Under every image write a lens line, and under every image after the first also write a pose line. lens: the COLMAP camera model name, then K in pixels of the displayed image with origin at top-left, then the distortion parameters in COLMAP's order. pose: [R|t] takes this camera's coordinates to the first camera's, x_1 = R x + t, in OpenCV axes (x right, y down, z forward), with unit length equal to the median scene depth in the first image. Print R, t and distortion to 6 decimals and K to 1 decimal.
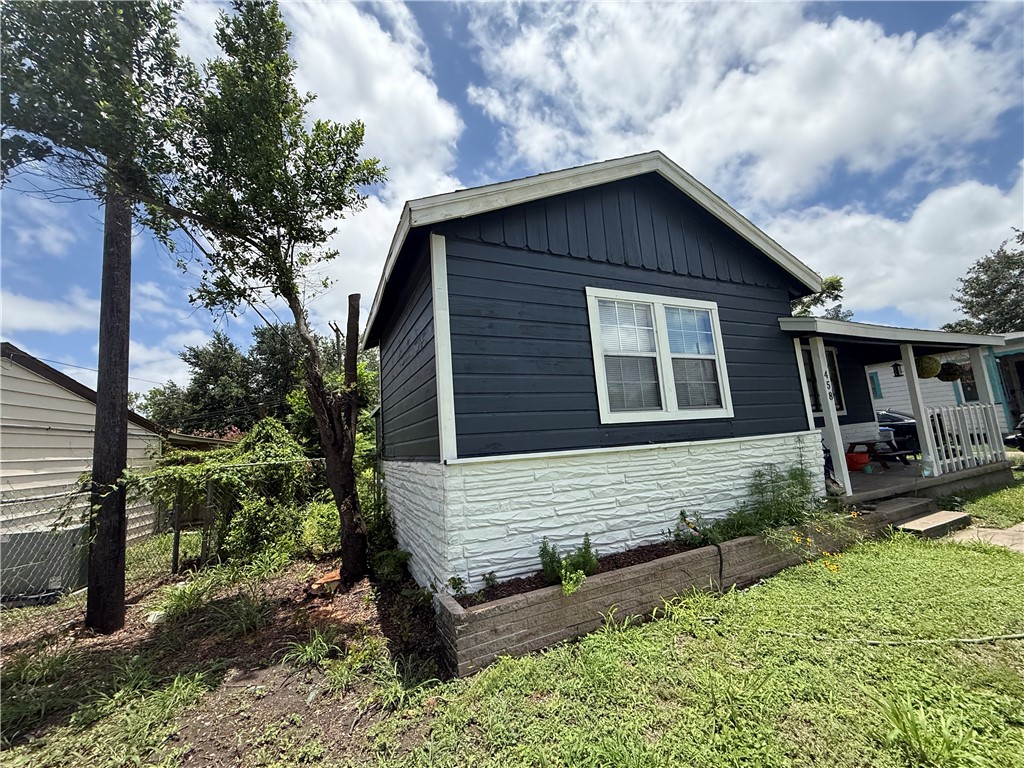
lens RADIAL K [[408.6, 0, 506.1], [0, 408.6, 389.2], [0, 0, 1]] dist [0.003558, 0.000290]
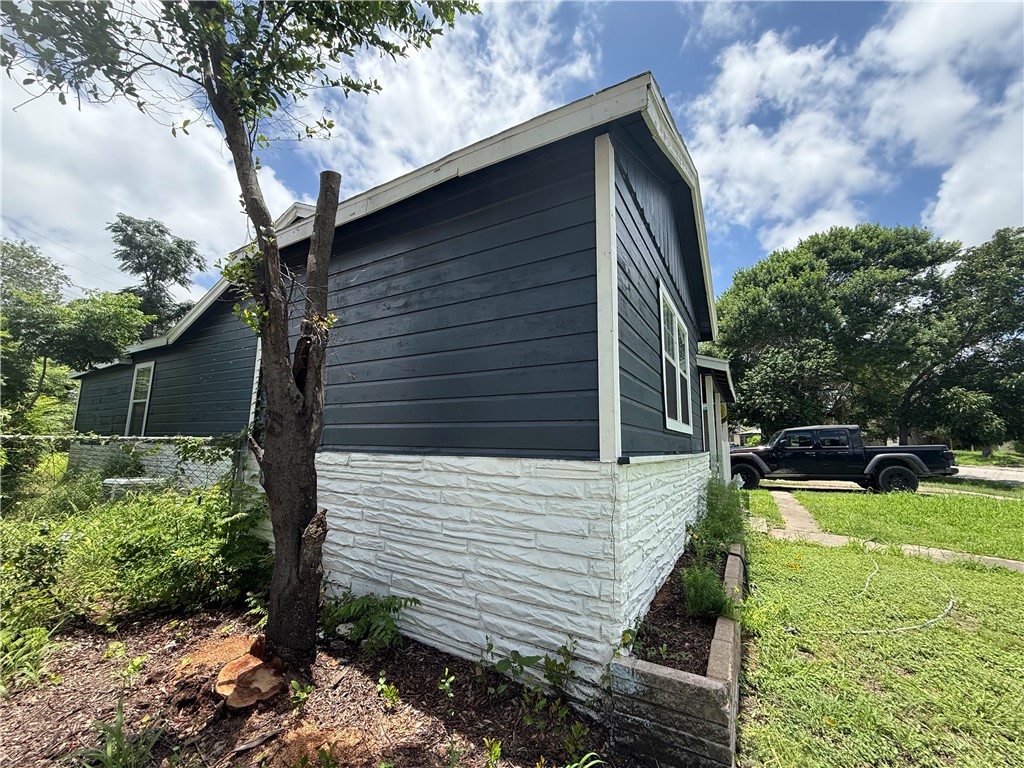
lens RADIAL K [[408.6, 0, 510.1], [0, 408.6, 387.7], [0, 0, 1]] dist [0.003558, 0.000290]
pose [[0.813301, 0.160679, 0.559217, -0.534031], [-0.149374, 0.986561, -0.066223, 0.099228], [-0.562342, -0.029673, 0.826372, 0.407173]]
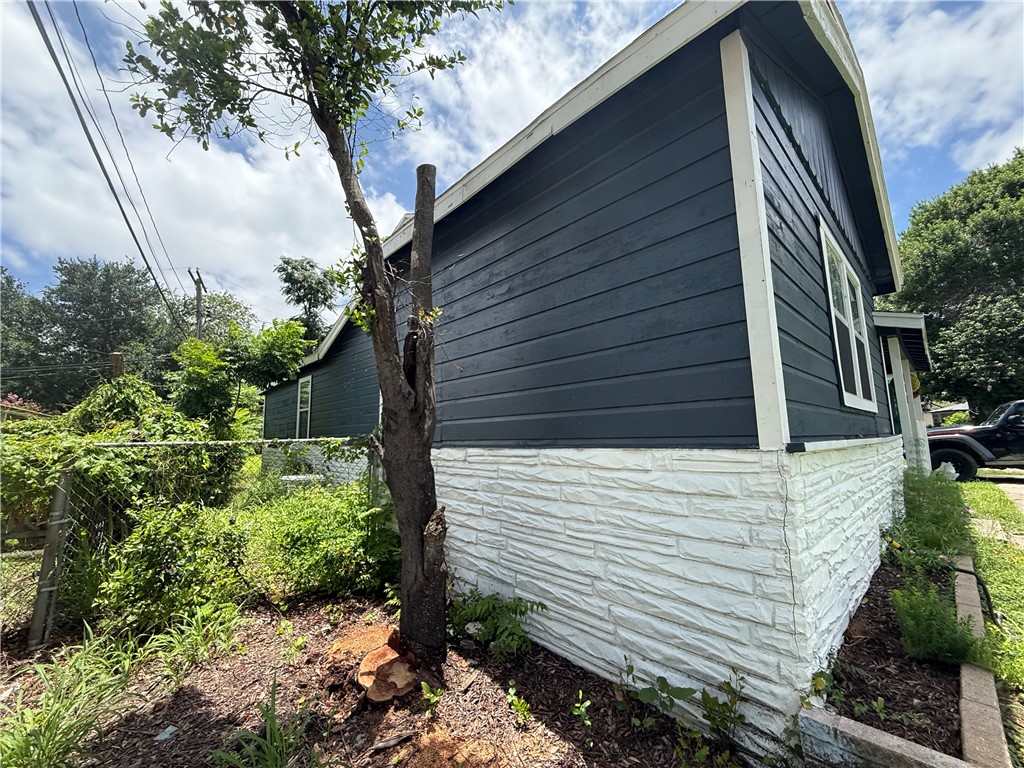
lens RADIAL K [[408.6, 0, 509.8], [0, 408.6, 386.6], [0, 0, 1]] dist [0.003558, 0.000290]
pose [[0.946097, 0.089904, 0.311156, -0.499496], [-0.088228, 0.995910, -0.019487, 0.107964], [-0.311635, -0.009017, 0.950159, 0.464606]]
